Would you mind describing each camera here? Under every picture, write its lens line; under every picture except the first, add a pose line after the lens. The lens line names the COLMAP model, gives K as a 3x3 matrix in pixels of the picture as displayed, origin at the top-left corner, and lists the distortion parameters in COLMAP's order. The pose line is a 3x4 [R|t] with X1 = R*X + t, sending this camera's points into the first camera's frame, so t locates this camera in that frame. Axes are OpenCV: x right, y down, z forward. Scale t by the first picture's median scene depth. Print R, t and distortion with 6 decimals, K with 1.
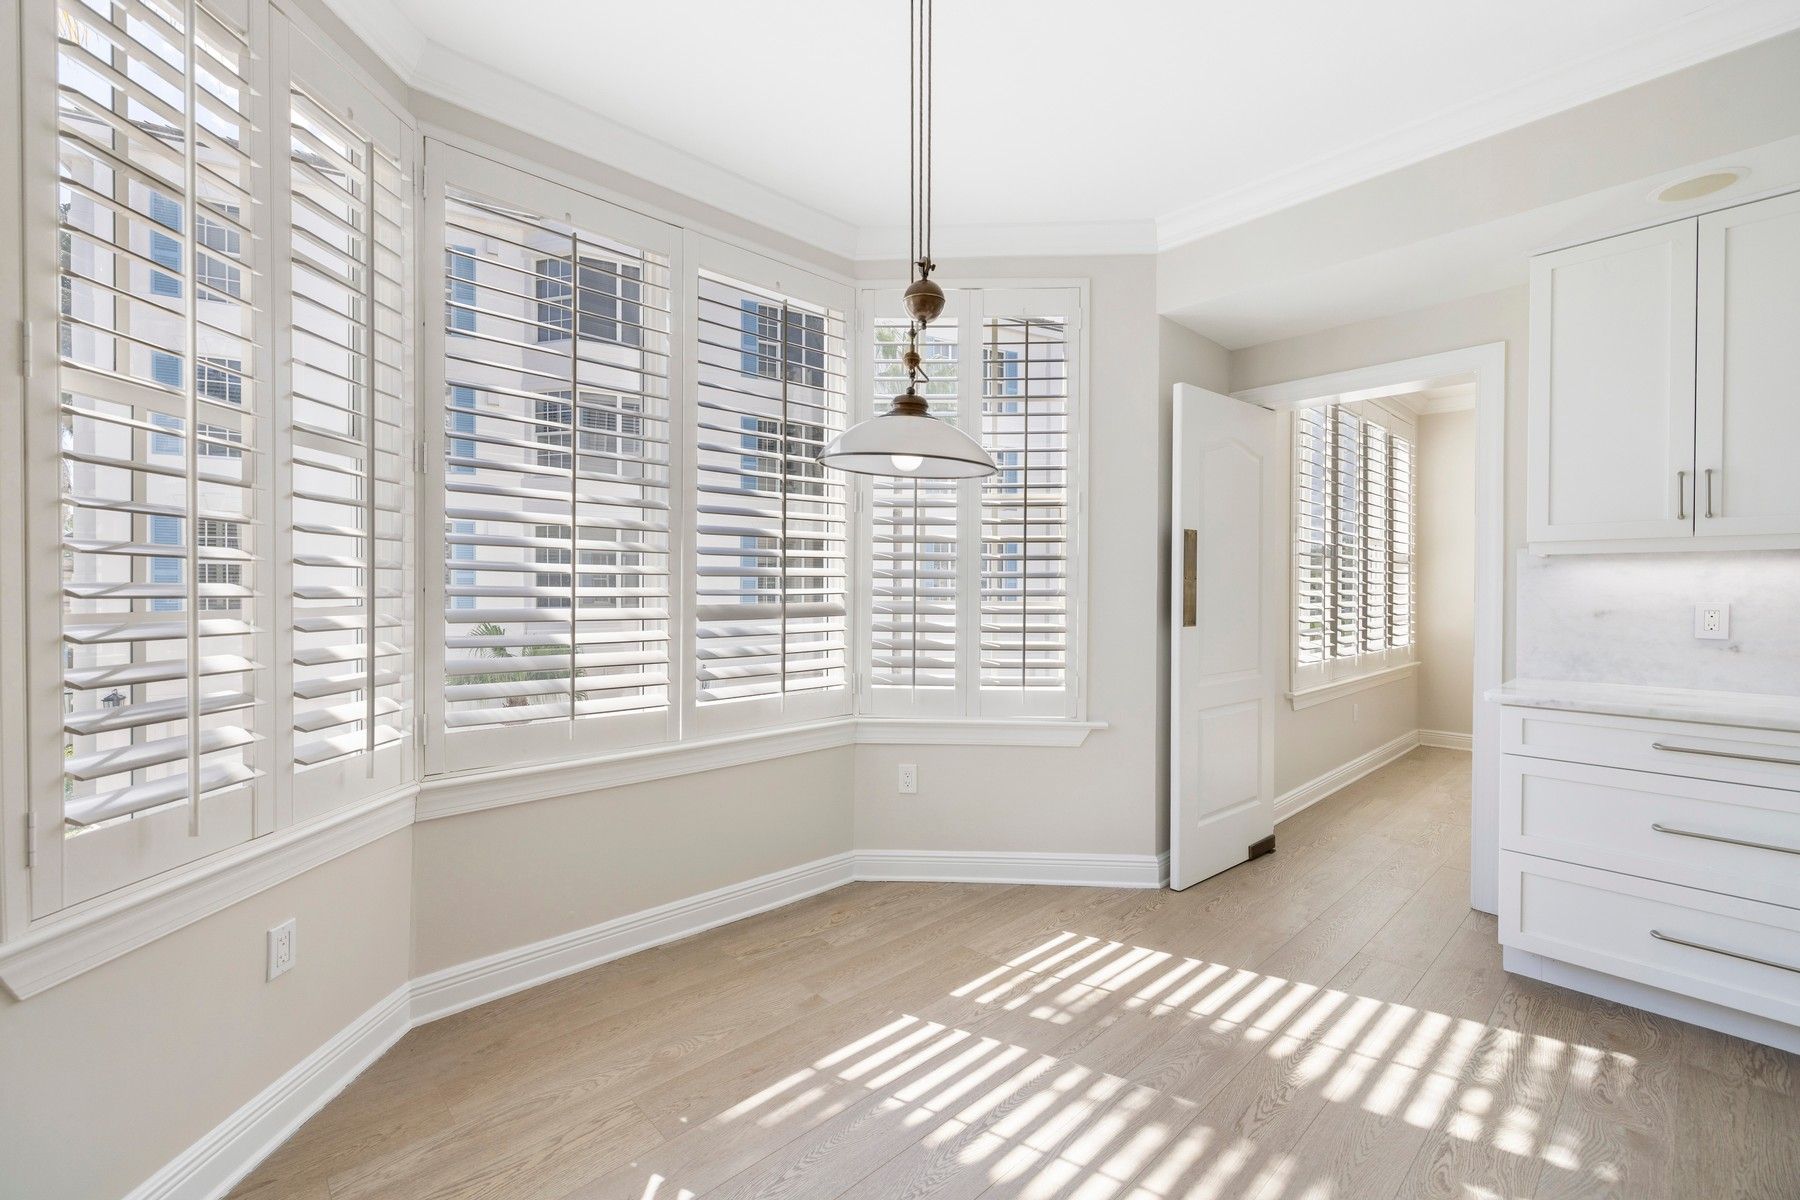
lens RADIAL K [[755.6, 0, 912.7], [0, 755.6, 594.7], [0, 0, 1]] dist [0.001172, 0.000324]
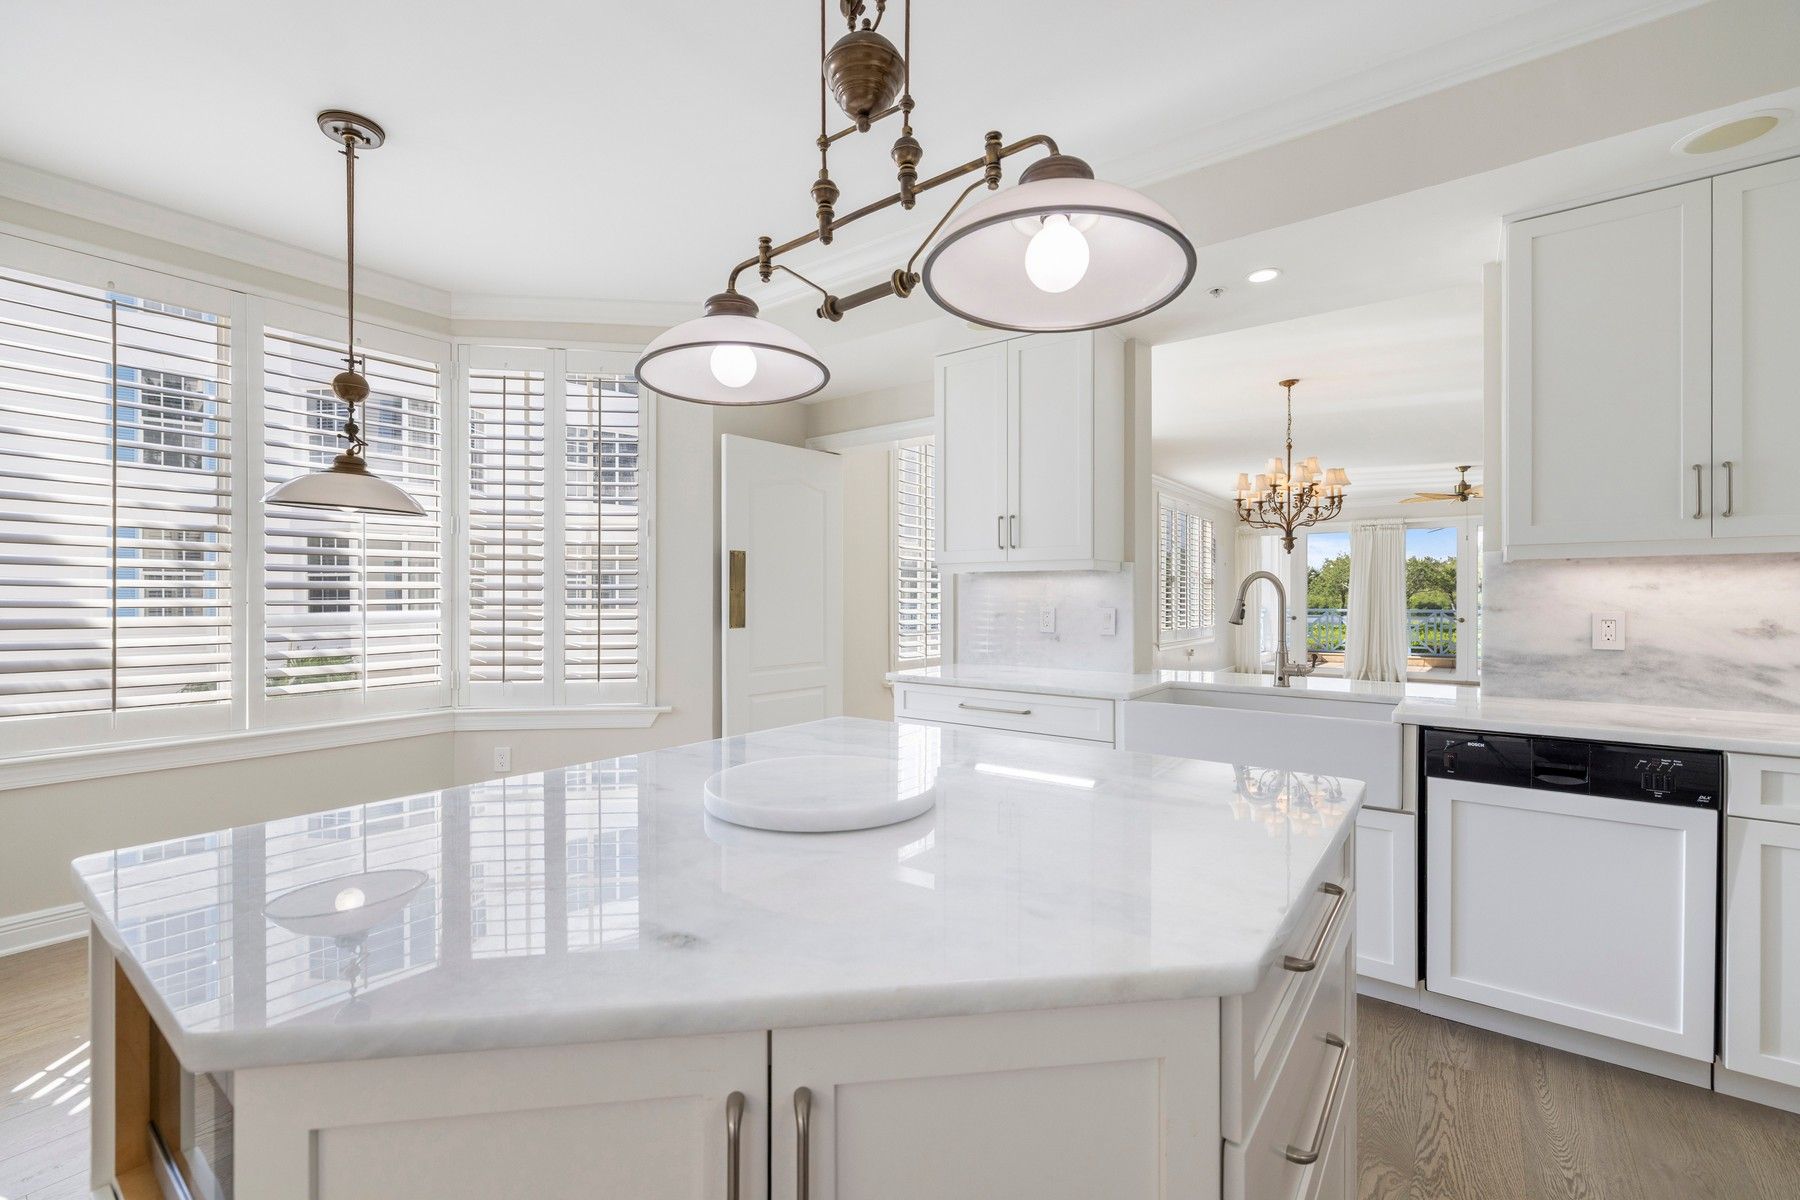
lens RADIAL K [[755.6, 0, 893.7], [0, 755.6, 601.6], [0, 0, 1]] dist [0.001172, 0.000324]
pose [[0.986147, -0.004906, 0.165802, 0.489410], [0.005229, 0.999985, -0.001516, 0.001616], [-0.165792, 0.002362, 0.986158, -0.327761]]
